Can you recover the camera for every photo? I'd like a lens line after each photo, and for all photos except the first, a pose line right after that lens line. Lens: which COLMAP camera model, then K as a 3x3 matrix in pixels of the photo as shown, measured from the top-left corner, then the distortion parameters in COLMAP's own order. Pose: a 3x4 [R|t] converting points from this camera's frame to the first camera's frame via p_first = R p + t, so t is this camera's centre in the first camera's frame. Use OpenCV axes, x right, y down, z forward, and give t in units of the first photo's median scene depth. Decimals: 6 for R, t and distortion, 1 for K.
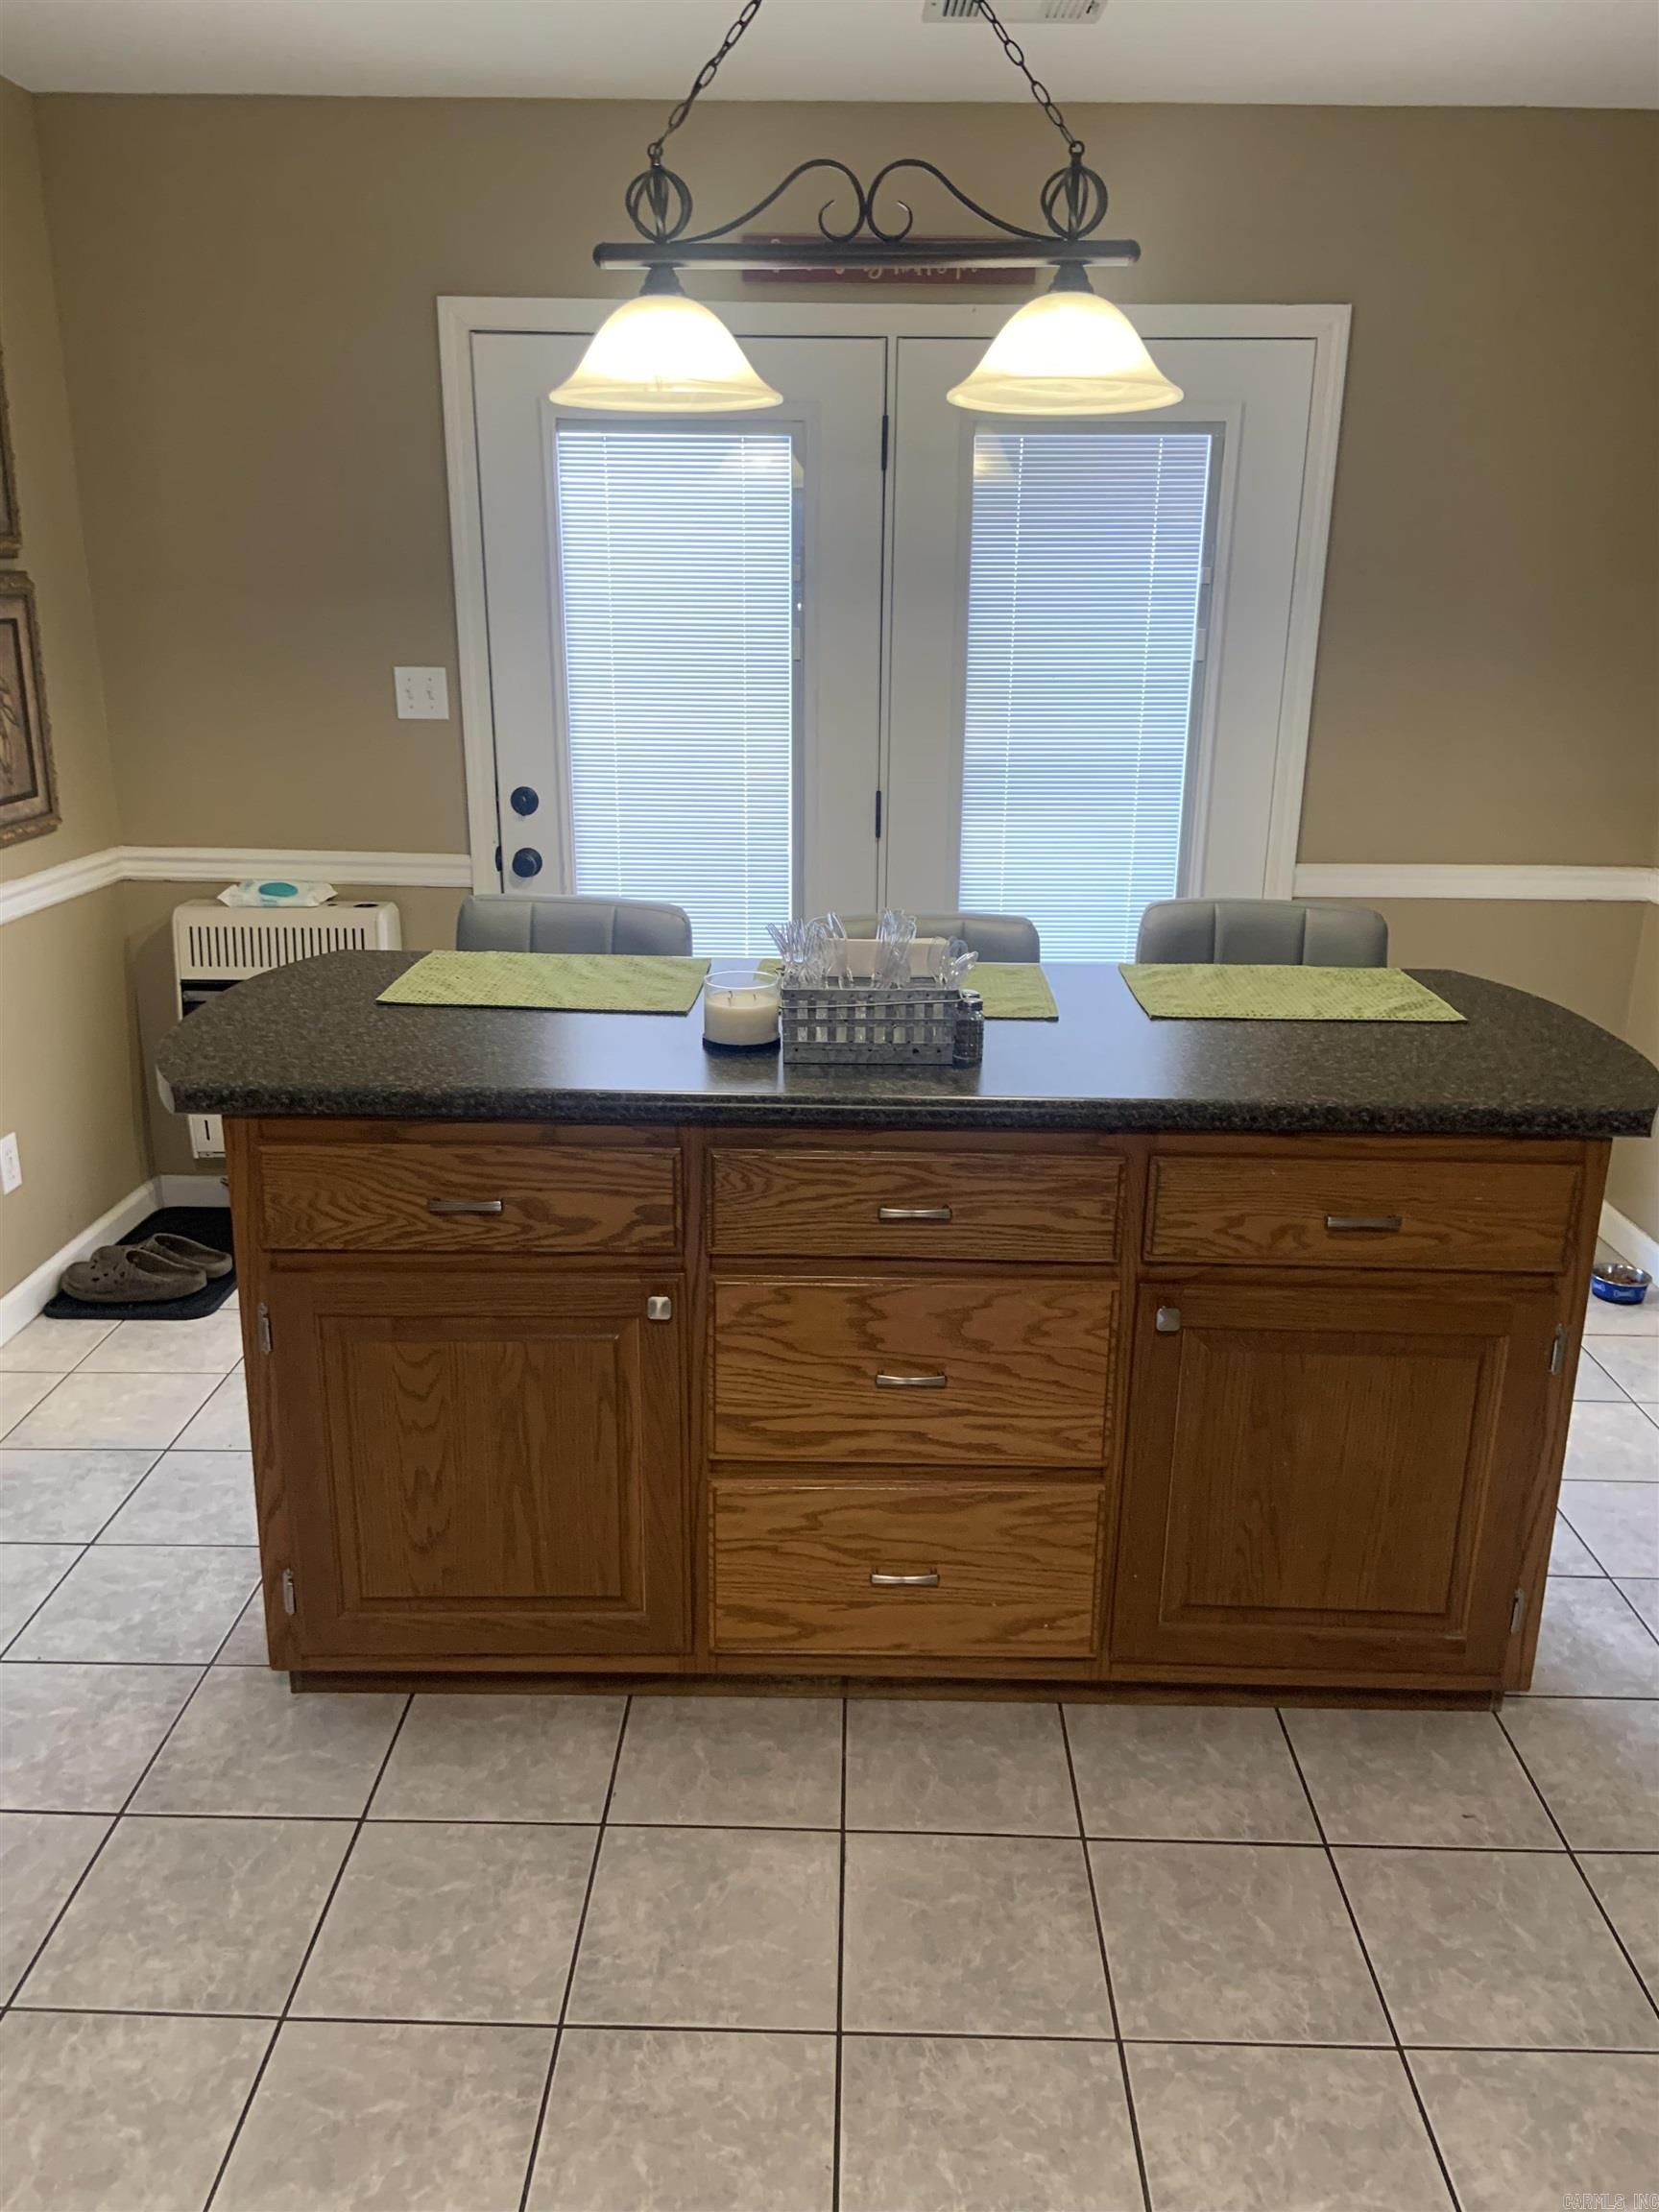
lens RADIAL K [[1643.2, 0, 867.7], [0, 1643.2, 1100.8], [0, 0, 1]] dist [0.120091, -0.139378]
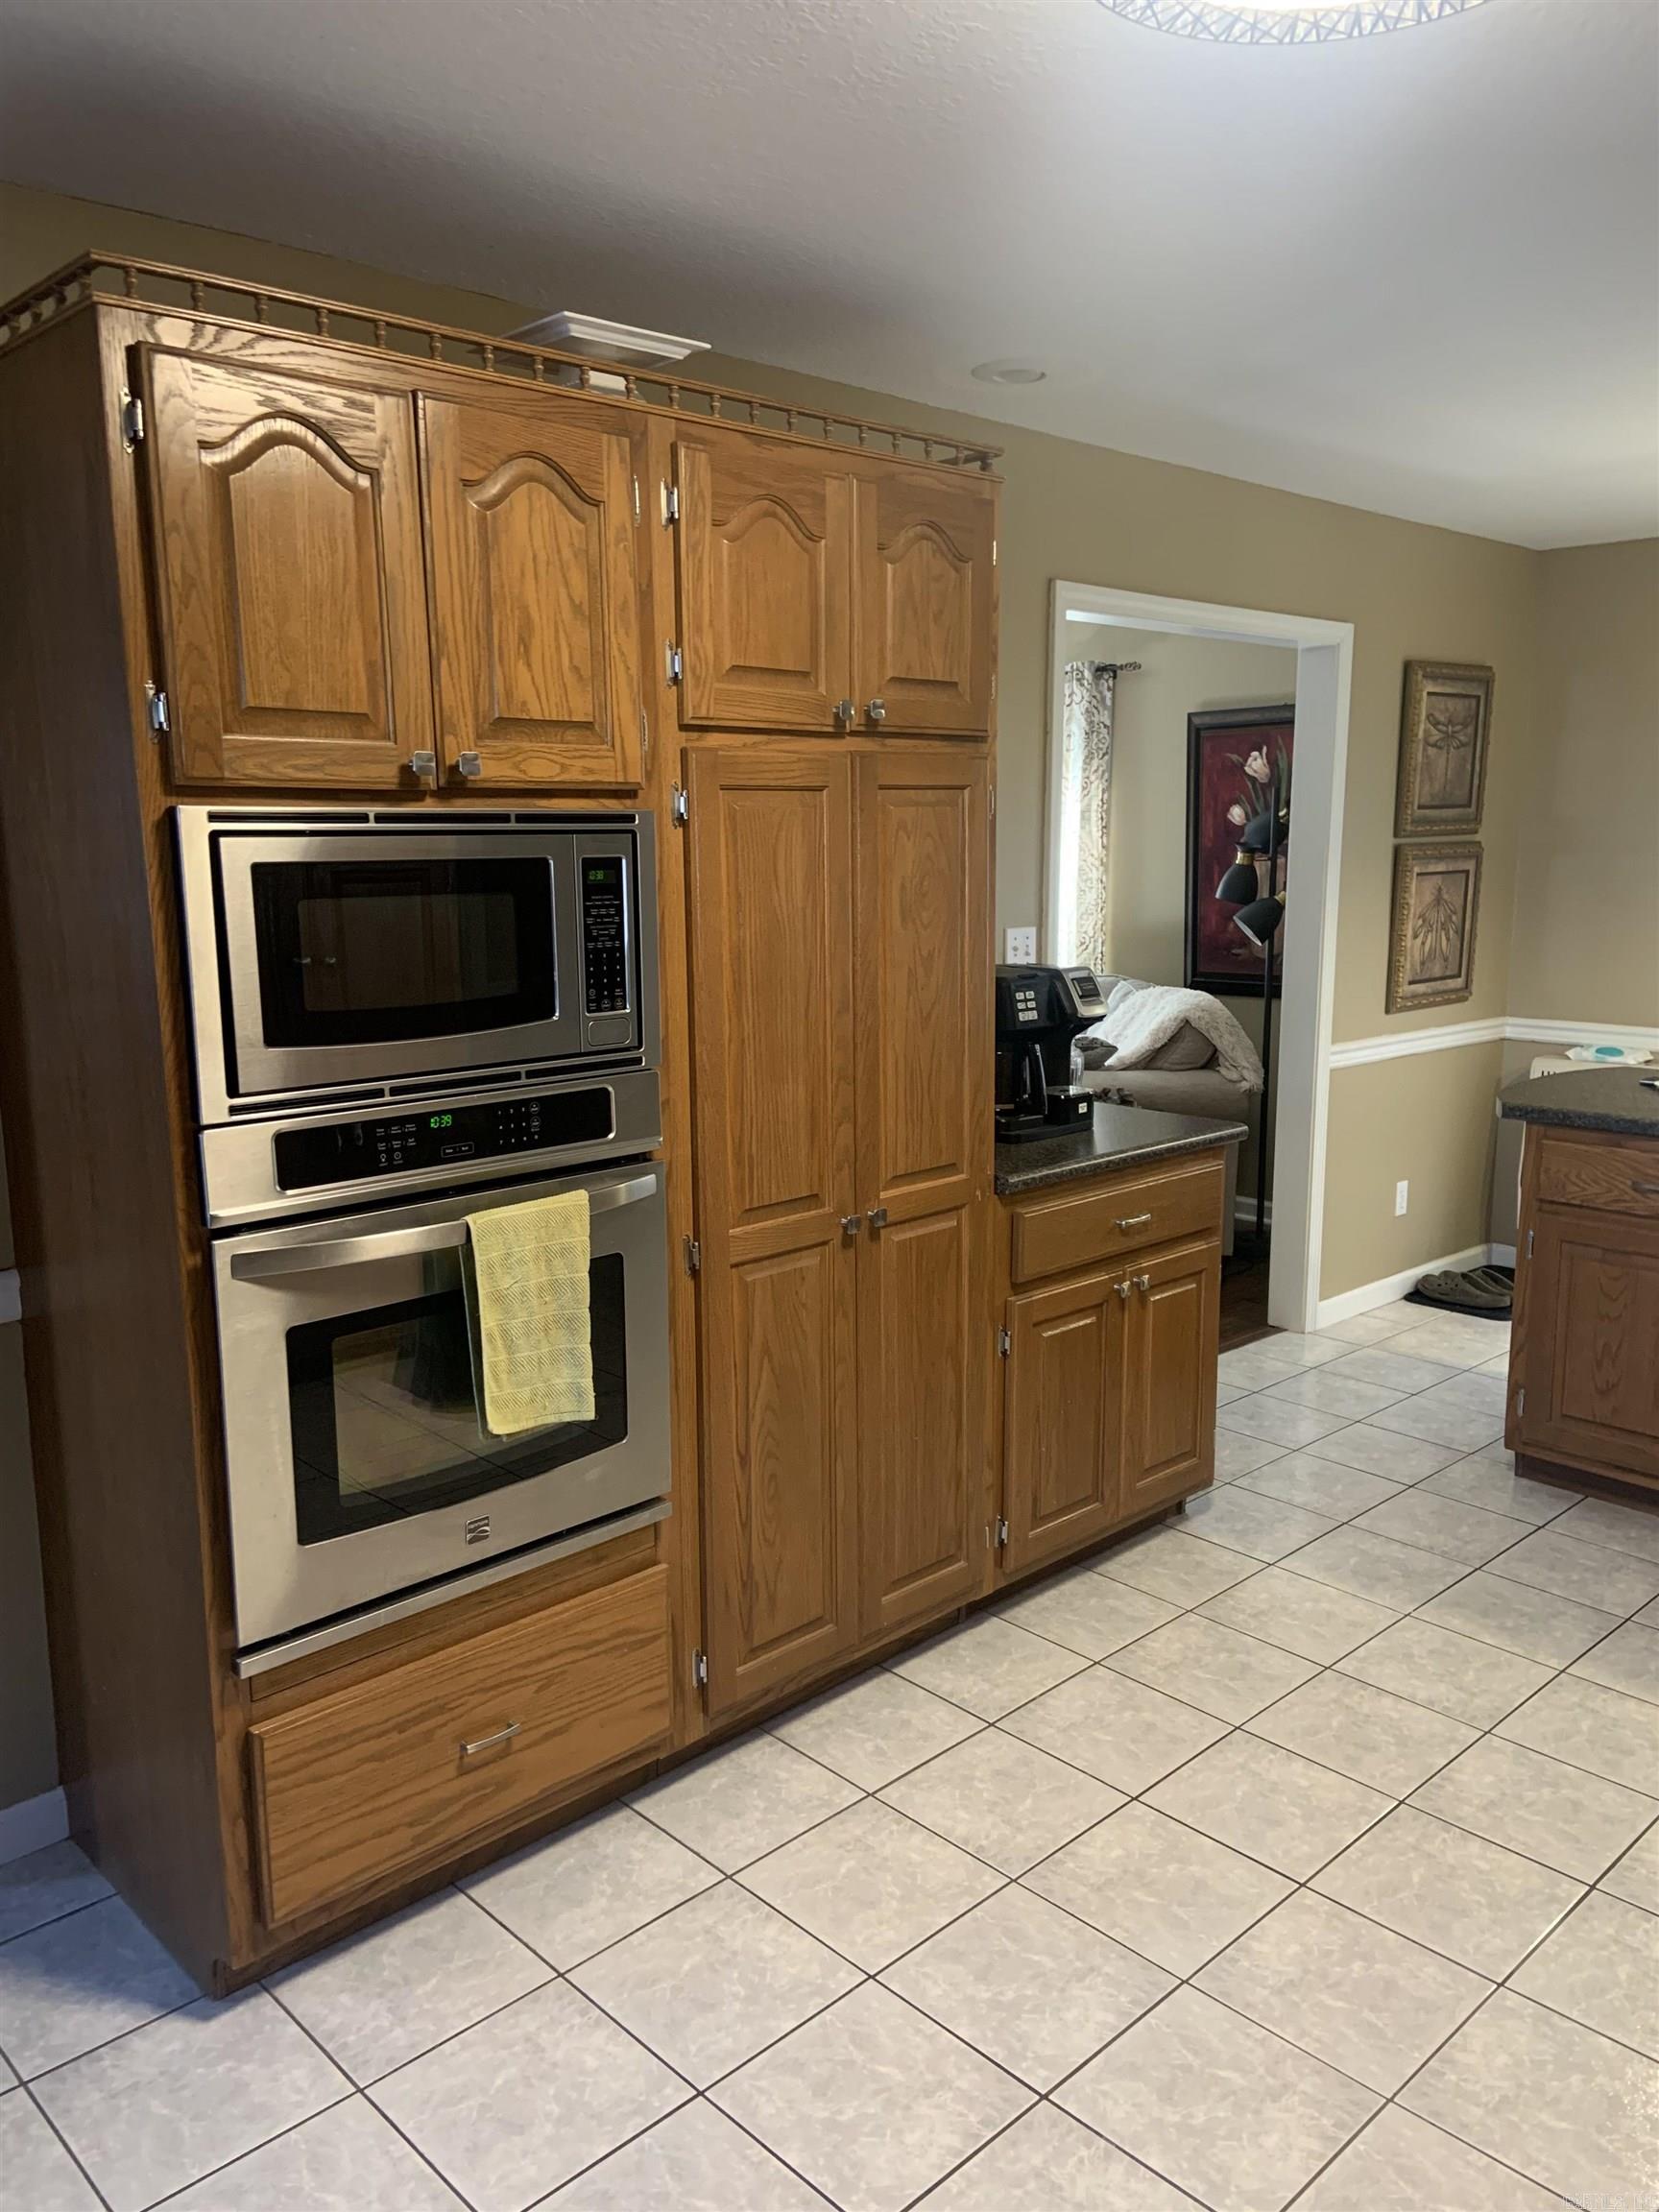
lens RADIAL K [[1663.6, 0, 837.6], [0, 1663.6, 1121.7], [0, 0, 1]] dist [0.117262, -0.141544]
pose [[0.694049, 0.102056, -0.712657, 0.289529], [-0.194920, 0.979567, -0.049552, 0.170004], [0.693038, 0.173302, 0.699760, -0.585389]]
